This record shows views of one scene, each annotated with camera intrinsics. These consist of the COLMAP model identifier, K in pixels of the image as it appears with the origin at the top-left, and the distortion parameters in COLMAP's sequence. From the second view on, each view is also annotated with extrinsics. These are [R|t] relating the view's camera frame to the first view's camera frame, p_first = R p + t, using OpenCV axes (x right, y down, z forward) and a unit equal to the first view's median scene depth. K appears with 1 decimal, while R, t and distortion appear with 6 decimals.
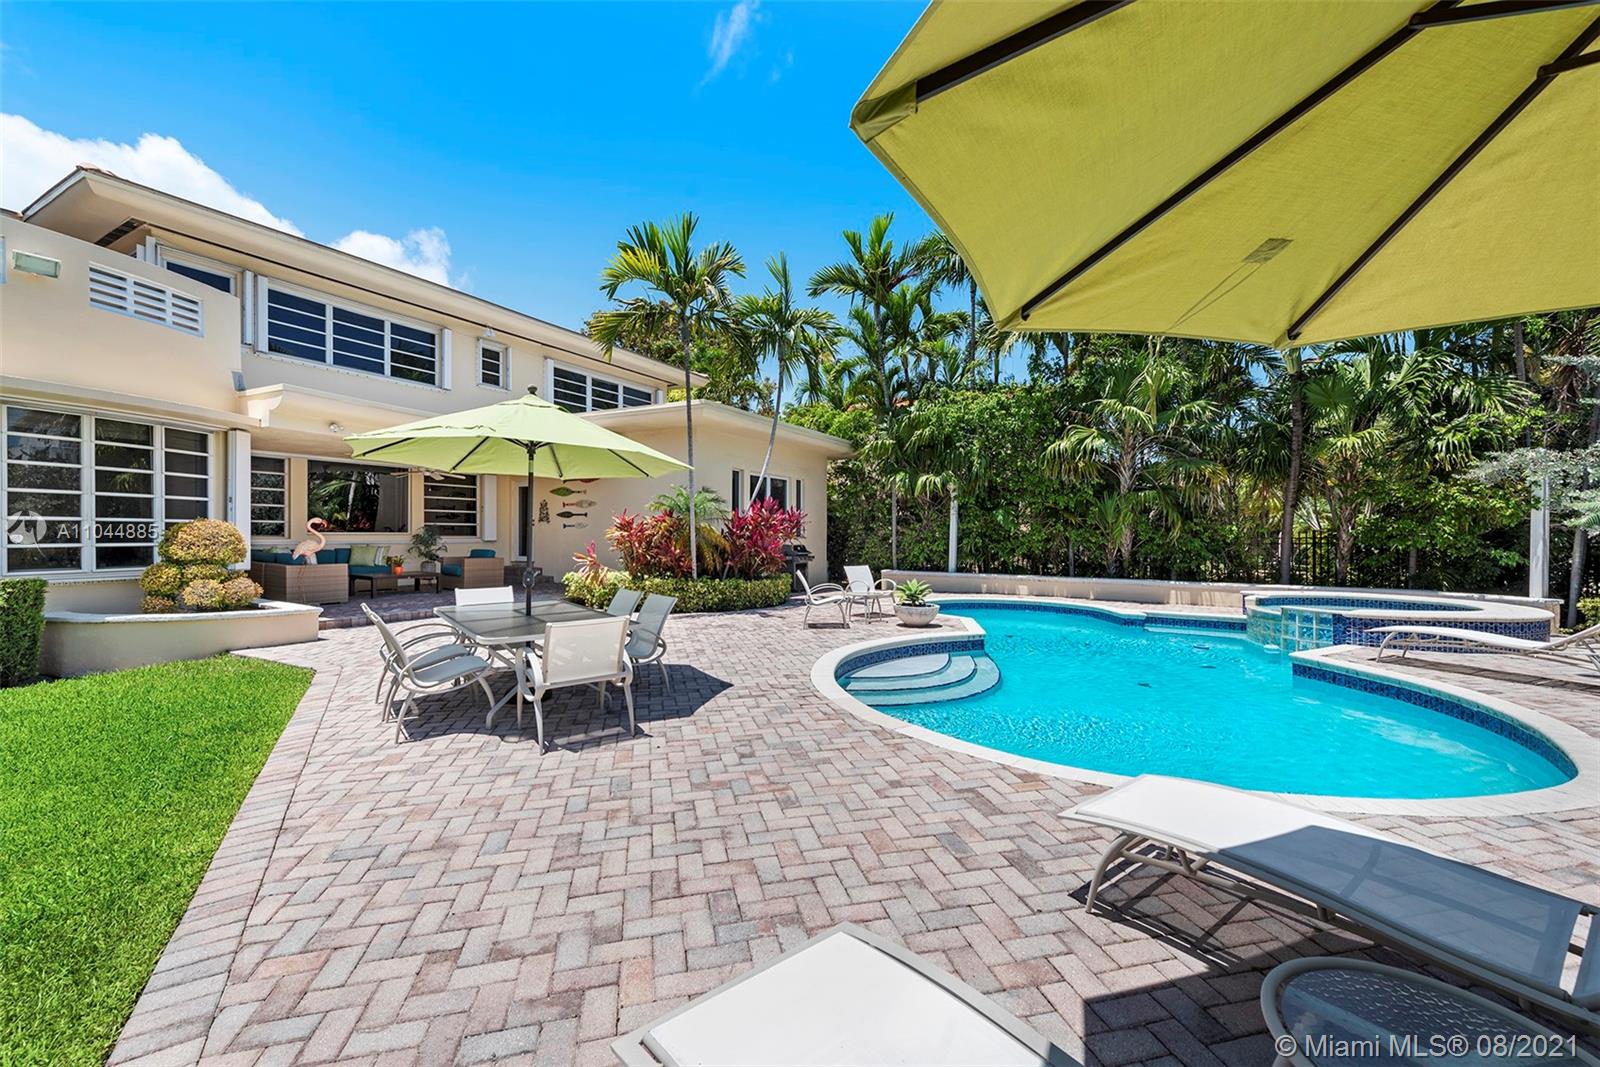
lens RADIAL K [[634.0, 0, 810.9], [0, 634.0, 535.1], [0, 0, 1]] dist [0.011015, -0.000940]
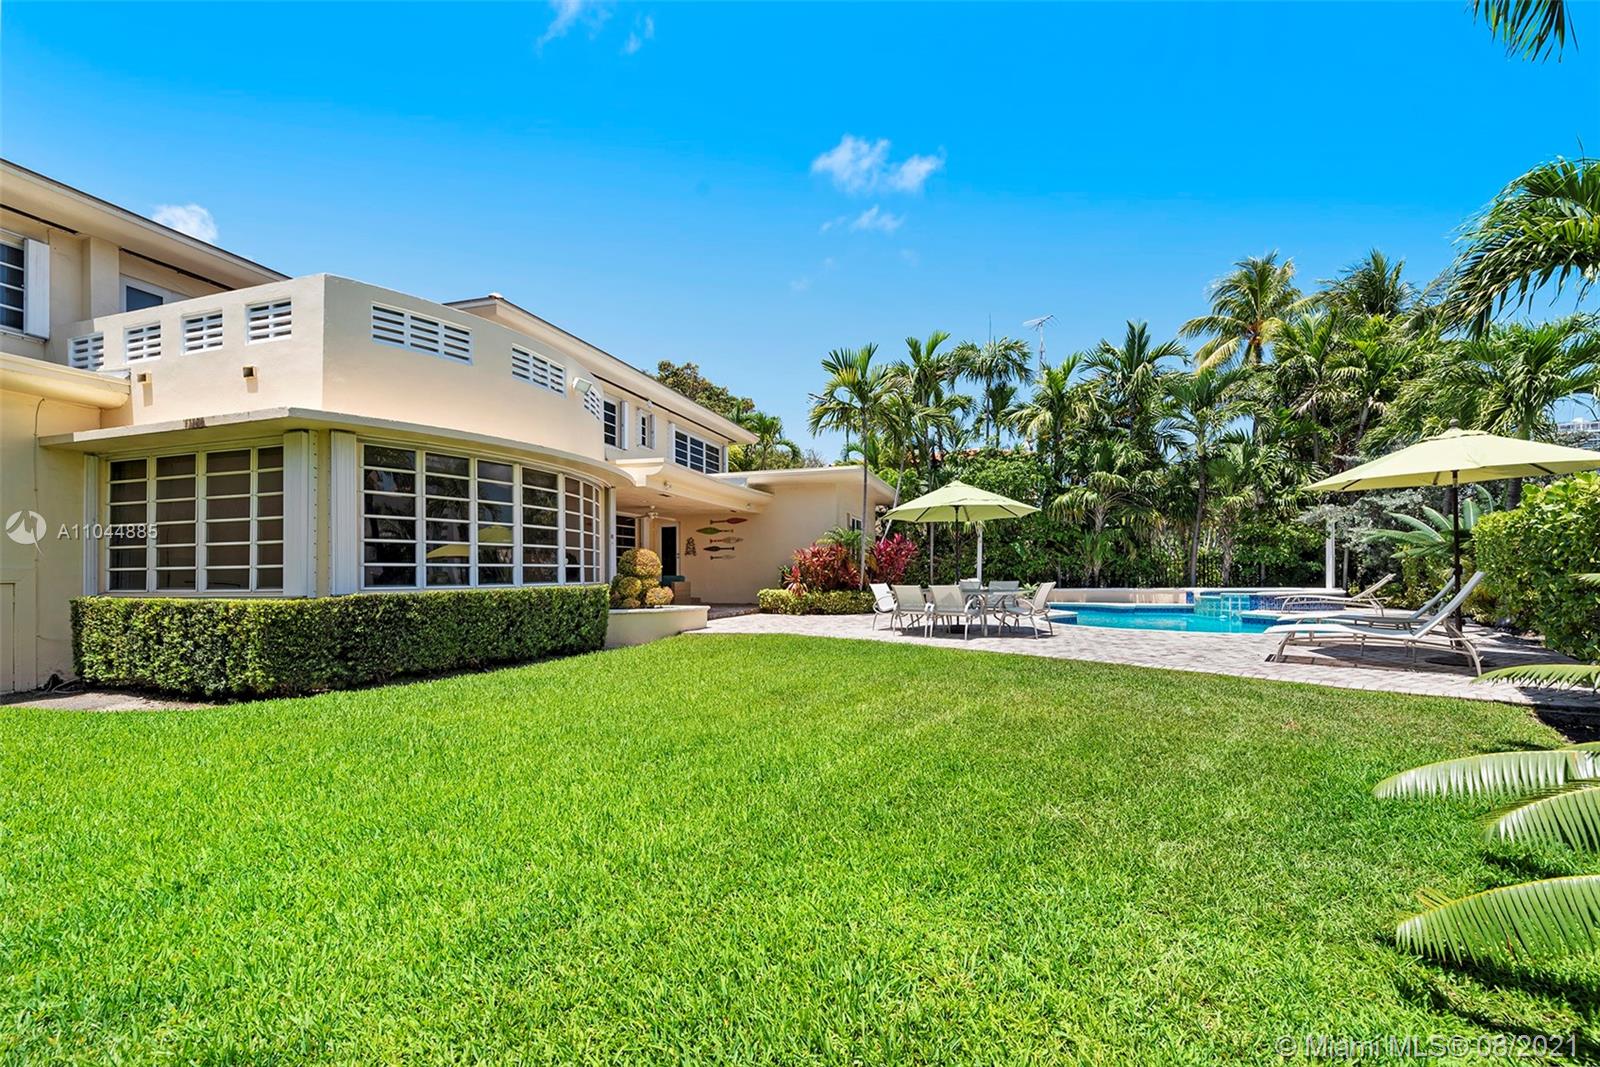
lens RADIAL K [[634.0, 0, 814.5], [0, 634.0, 579.1], [0, 0, 1]] dist [0.011015, -0.000940]
pose [[0.975566, -0.020149, 0.218779, -0.570358], [0.018721, 0.999788, 0.008597, 0.026671], [-0.218906, -0.004291, 0.975736, -0.367710]]
